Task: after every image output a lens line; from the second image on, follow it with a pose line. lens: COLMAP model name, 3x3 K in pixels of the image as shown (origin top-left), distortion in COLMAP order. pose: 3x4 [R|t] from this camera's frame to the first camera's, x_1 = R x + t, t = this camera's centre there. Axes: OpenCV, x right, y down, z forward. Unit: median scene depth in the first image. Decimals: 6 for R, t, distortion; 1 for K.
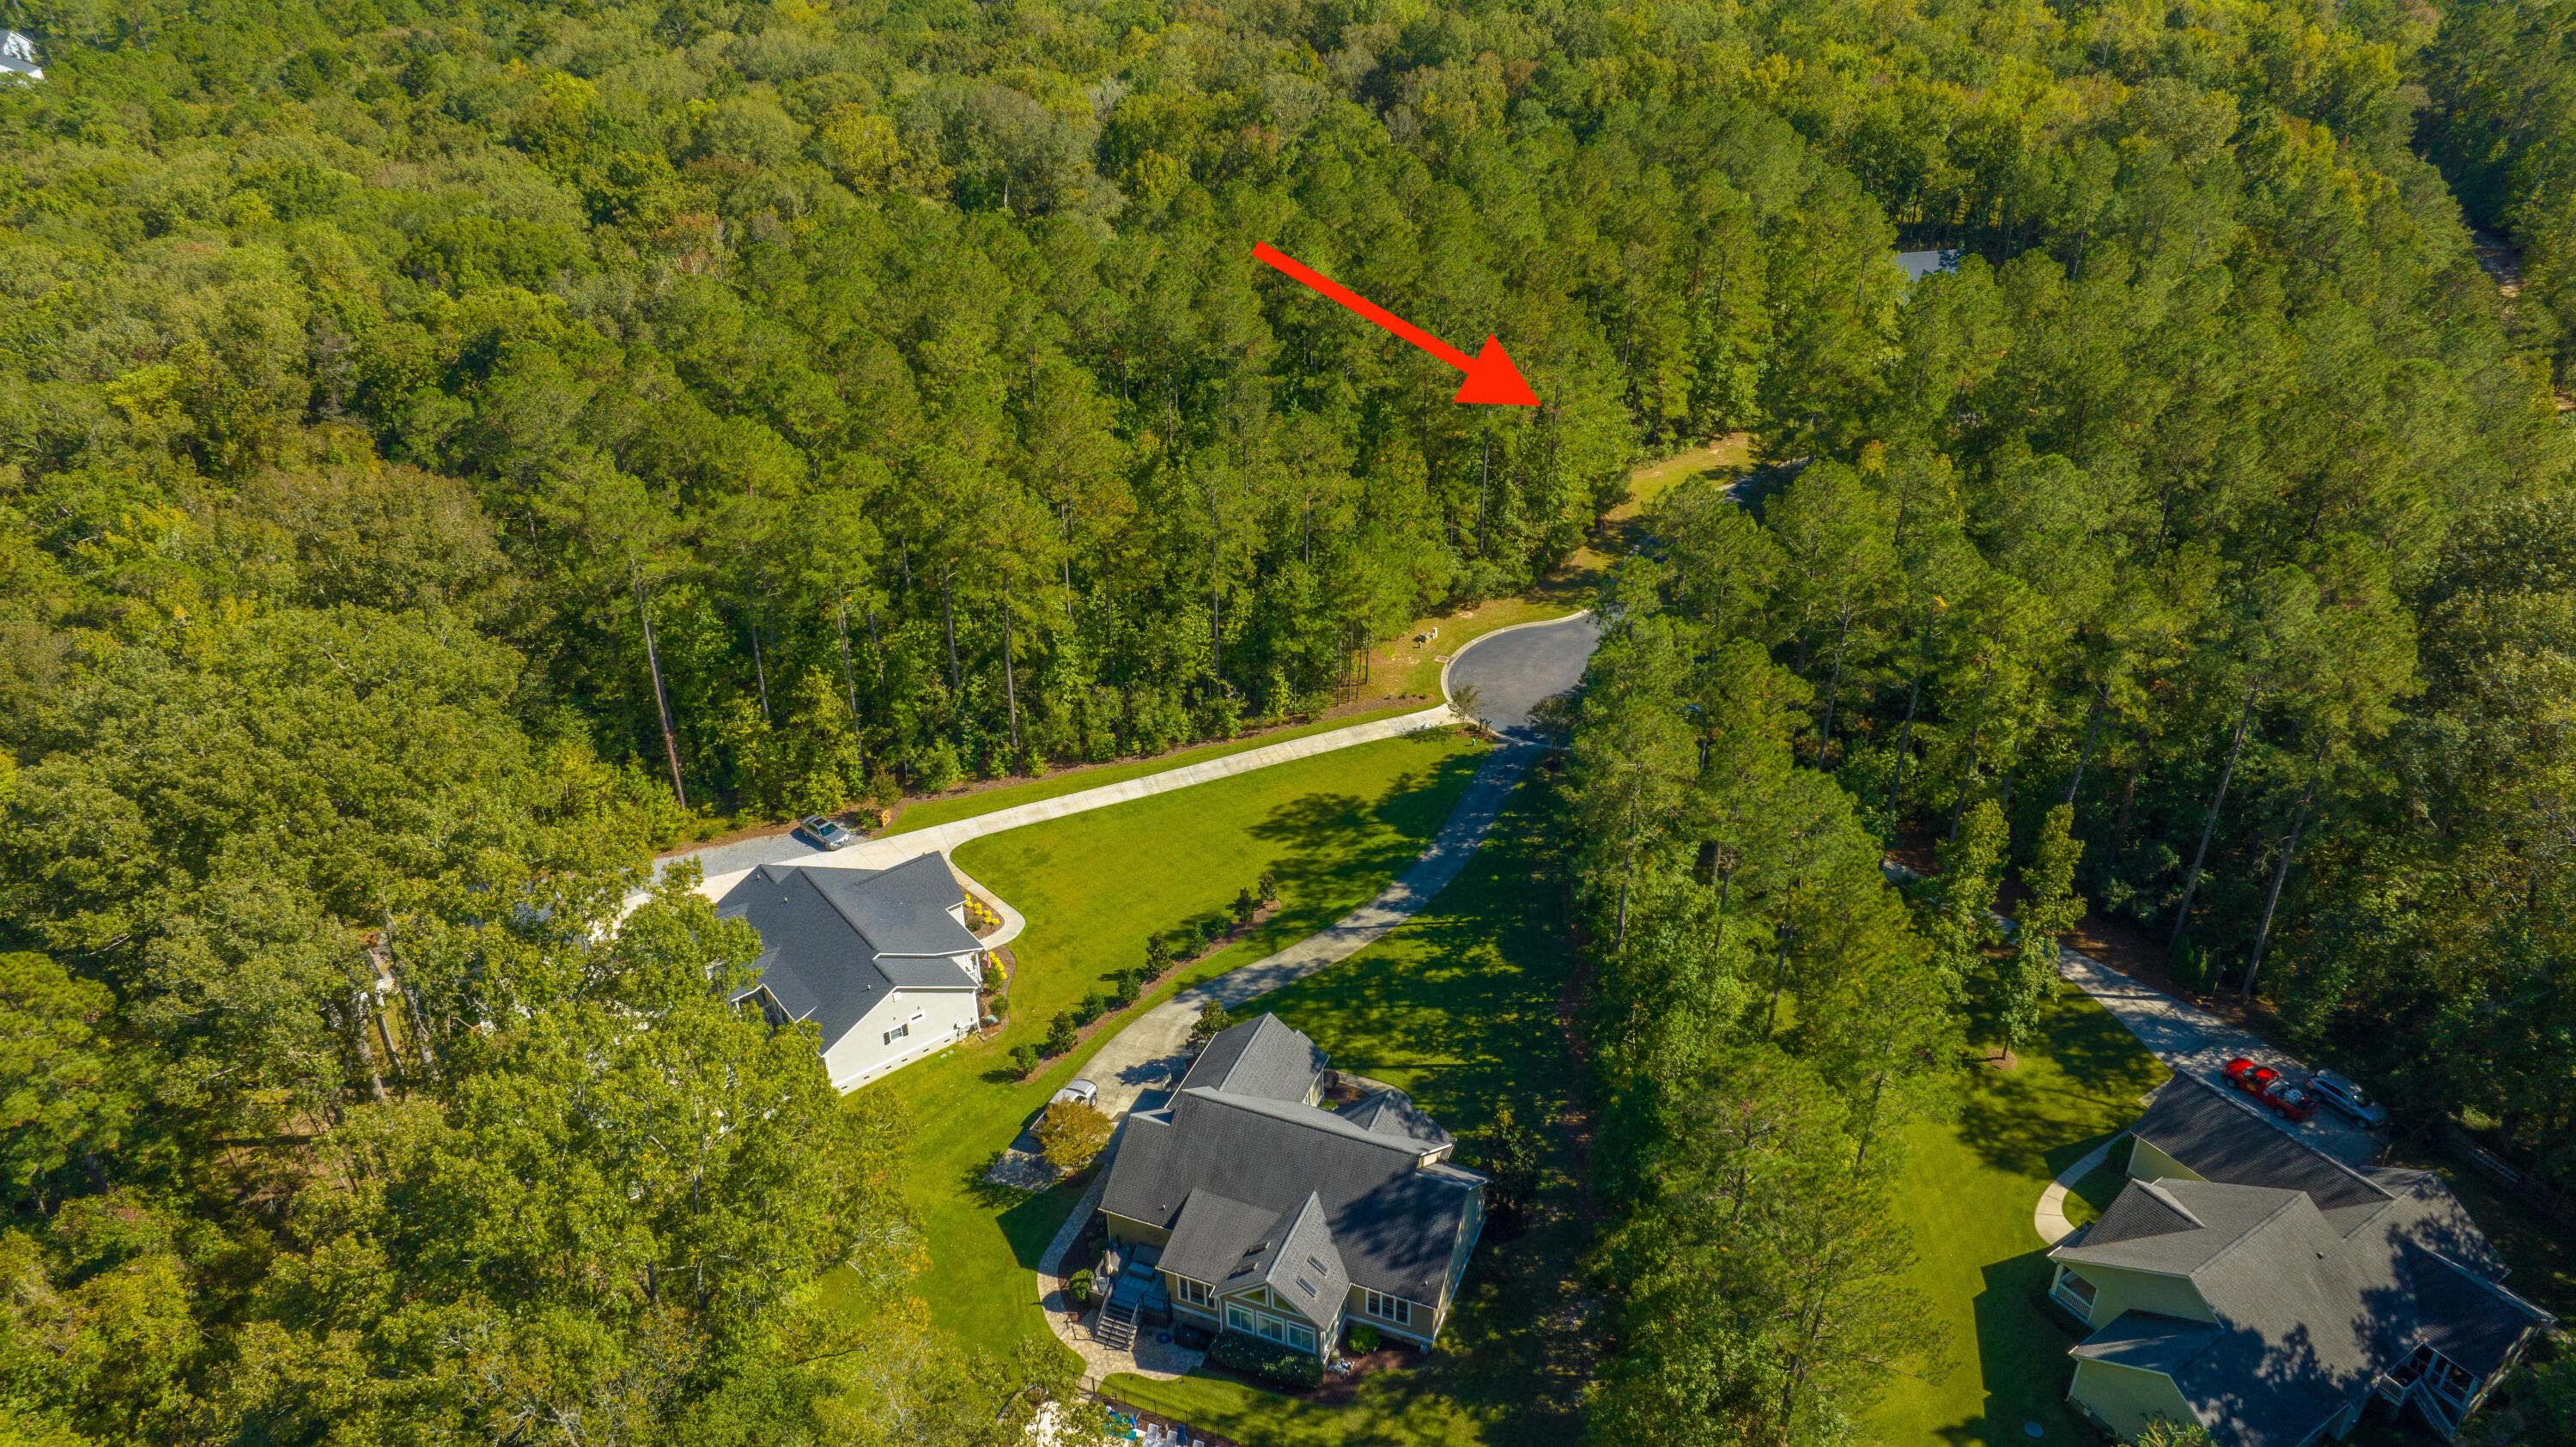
lens RADIAL K [[1823.0, 0, 1291.1], [0, 1823.0, 724.7], [0, 0, 1]] dist [-0.011037, -0.001138]
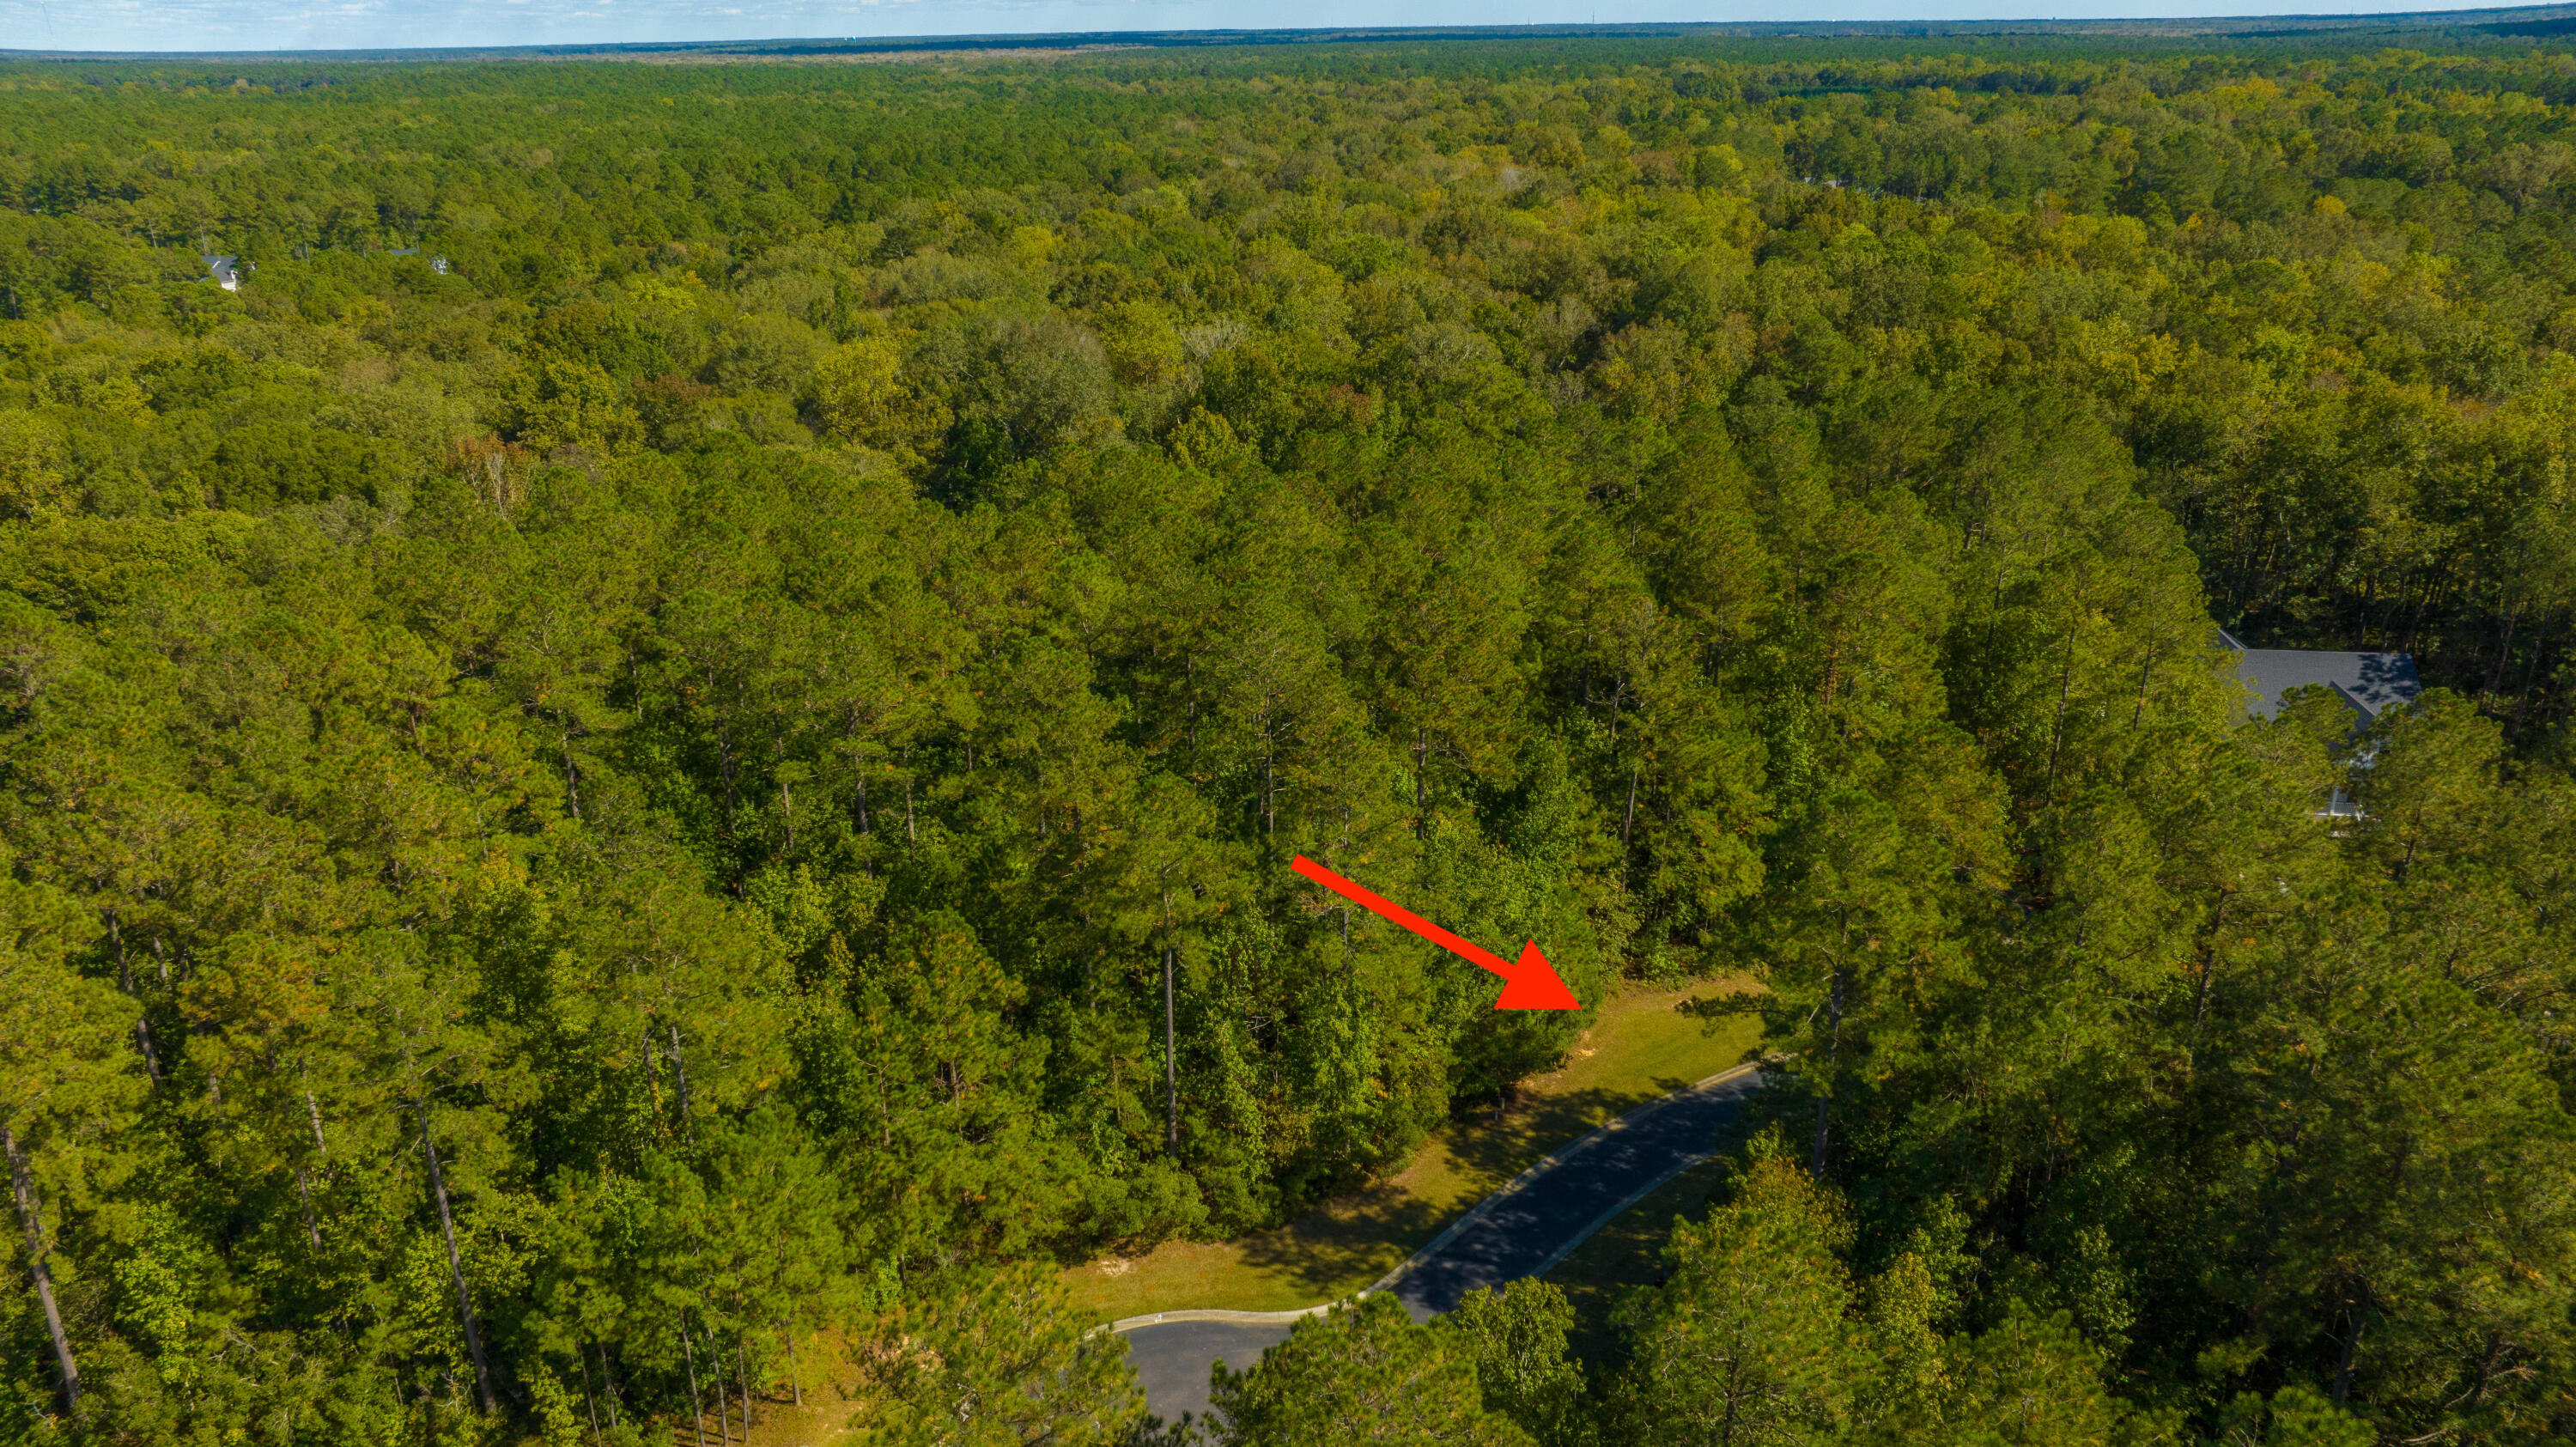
lens RADIAL K [[1823.0, 0, 1282.2], [0, 1823.0, 723.2], [0, 0, 1]] dist [-0.011037, -0.001138]
pose [[0.949615, 0.112507, -0.292530, 0.266057], [-0.155122, 0.979730, -0.126756, -0.148294], [0.272339, 0.165747, 0.947818, 0.474290]]
